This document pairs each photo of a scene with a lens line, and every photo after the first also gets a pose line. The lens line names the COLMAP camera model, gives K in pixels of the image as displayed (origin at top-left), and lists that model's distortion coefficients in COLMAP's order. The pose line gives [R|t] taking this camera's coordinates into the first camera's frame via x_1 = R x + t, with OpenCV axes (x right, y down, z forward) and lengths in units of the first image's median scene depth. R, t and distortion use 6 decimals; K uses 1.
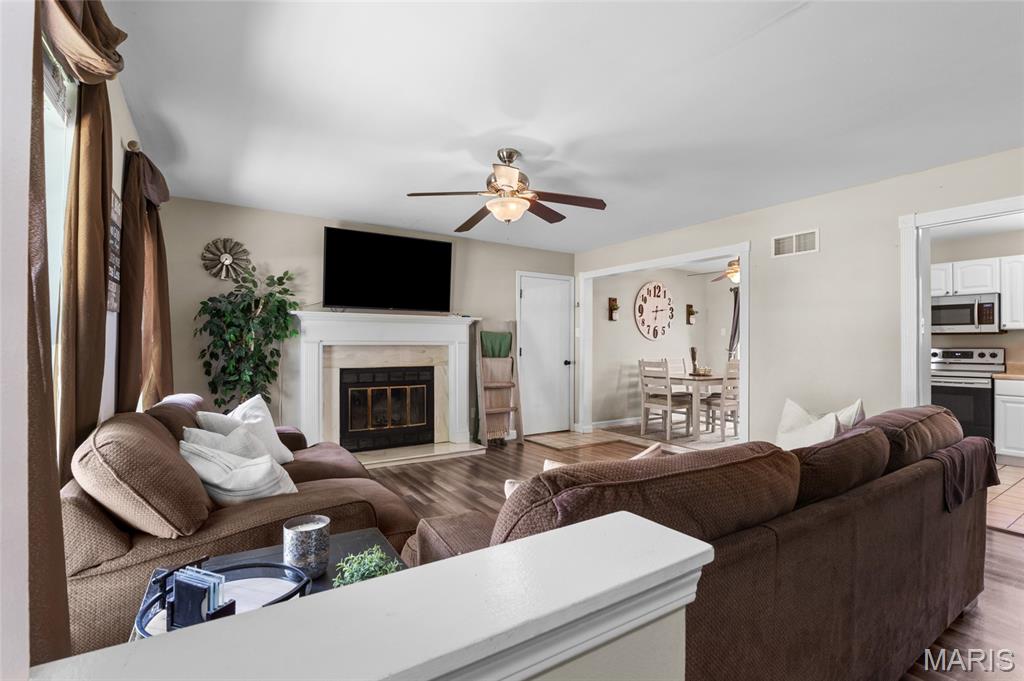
lens RADIAL K [[473.8, 0, 516.5], [0, 473.8, 341.7], [0, 0, 1]] dist [-0.017788, 0.000887]
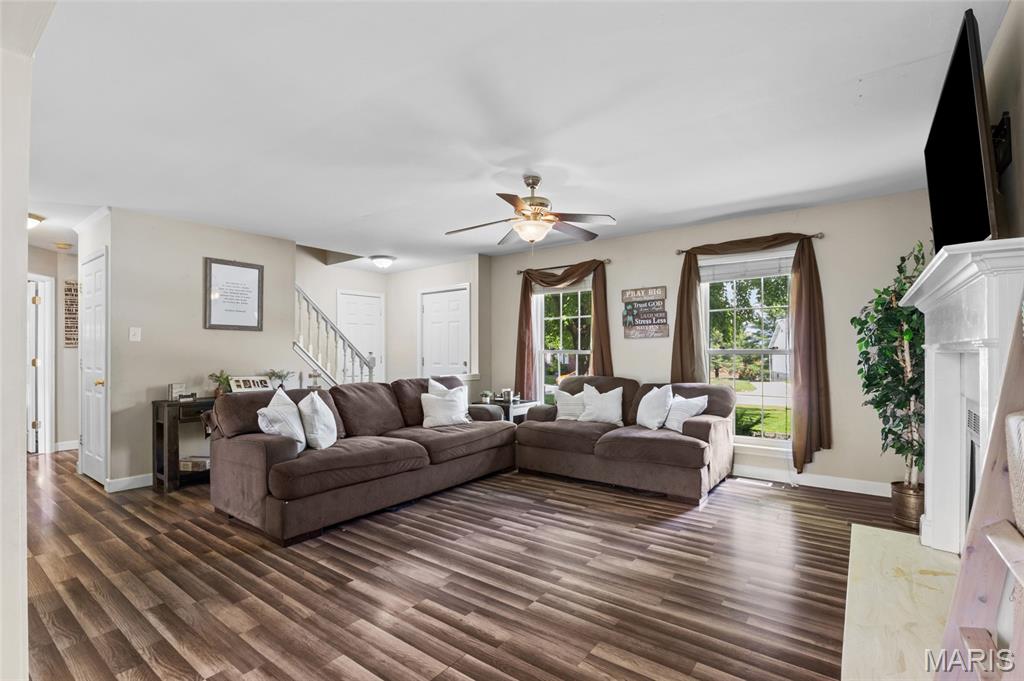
lens RADIAL K [[473.8, 0, 515.9], [0, 473.8, 347.2], [0, 0, 1]] dist [-0.017788, 0.000887]
pose [[-0.939931, -0.002551, -0.341355, 0.178260], [0.002562, 0.999891, -0.014528, 0.005141], [0.341355, -0.014530, -0.939822, 0.909370]]
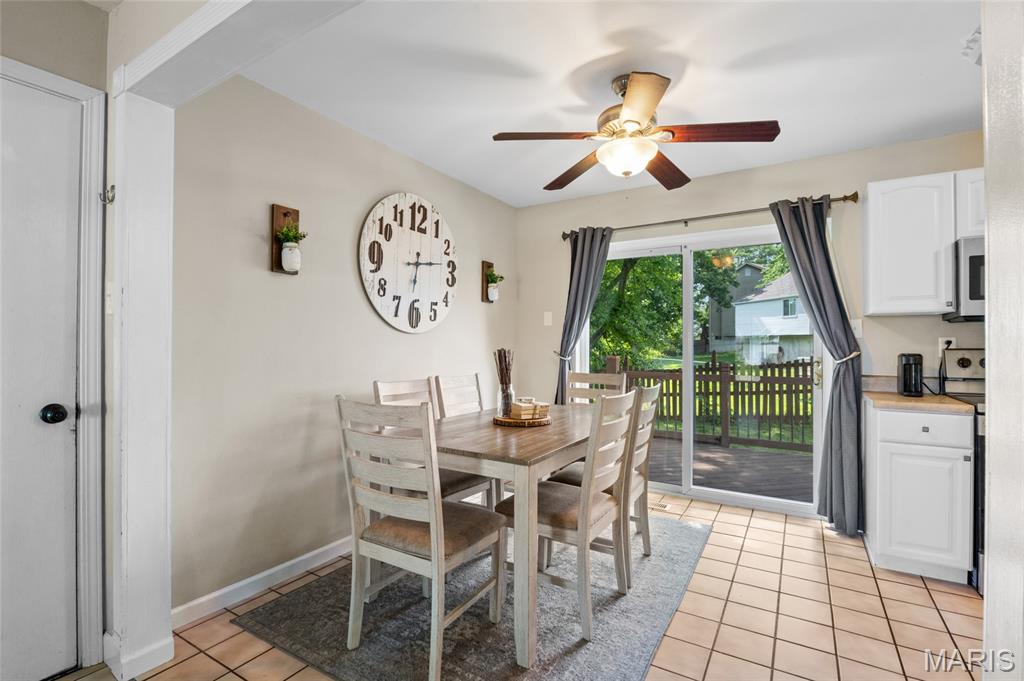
lens RADIAL K [[473.8, 0, 513.9], [0, 473.8, 338.3], [0, 0, 1]] dist [-0.017788, 0.000887]
pose [[0.907367, 0.003374, 0.420326, 0.209951], [-0.000968, 0.999982, -0.005937, 0.004520], [-0.420339, 0.004980, 0.907354, 0.618318]]
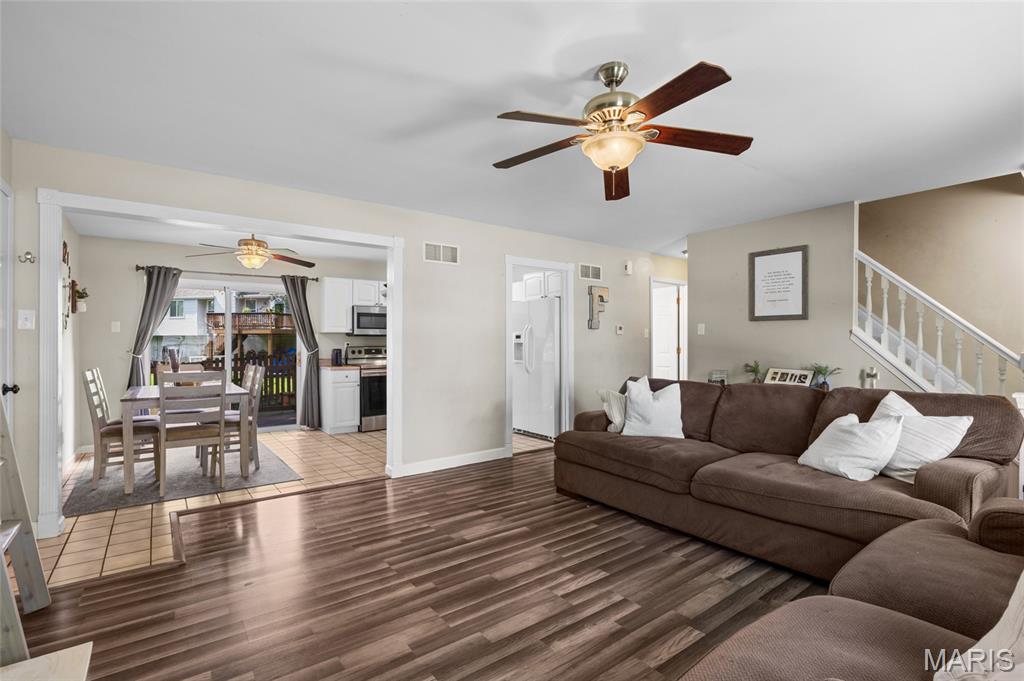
lens RADIAL K [[473.8, 0, 512.4], [0, 473.8, 343.4], [0, 0, 1]] dist [-0.017788, 0.000887]
pose [[-0.059720, -0.001407, 0.998214, -0.316634], [-0.002123, 0.999997, 0.001283, 0.001525], [-0.998213, -0.002042, -0.059723, 0.533137]]
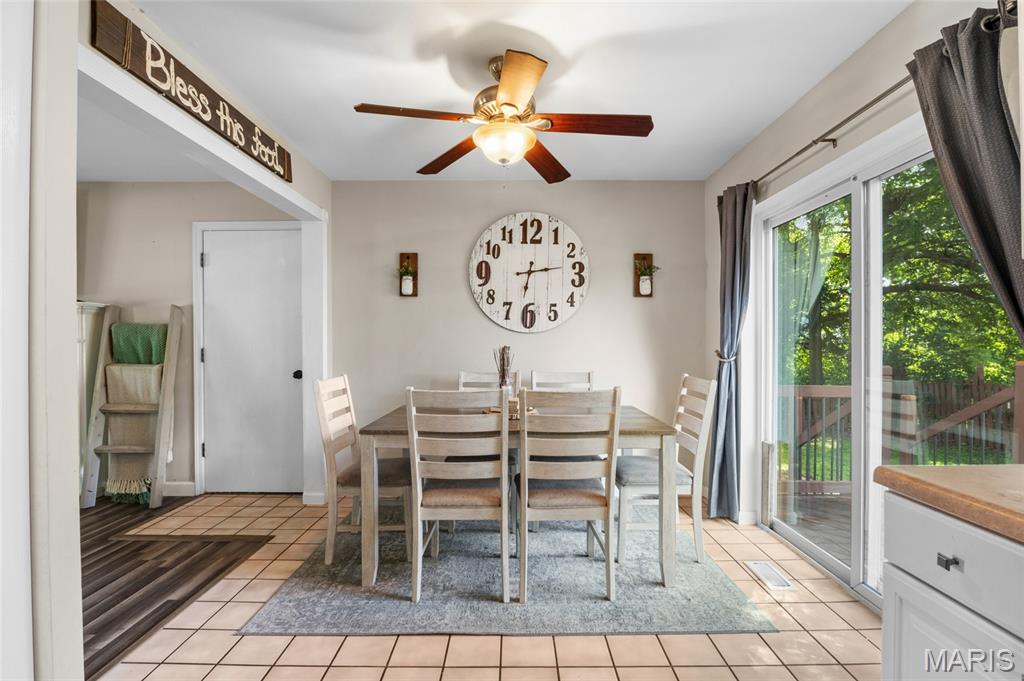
lens RADIAL K [[473.8, 0, 516.0], [0, 473.8, 342.5], [0, 0, 1]] dist [-0.017788, 0.000887]
pose [[0.831110, -0.005091, -0.556085, 0.591198], [0.009216, 0.999947, 0.004619, 0.005393], [0.556032, -0.008964, 0.831113, 0.627587]]
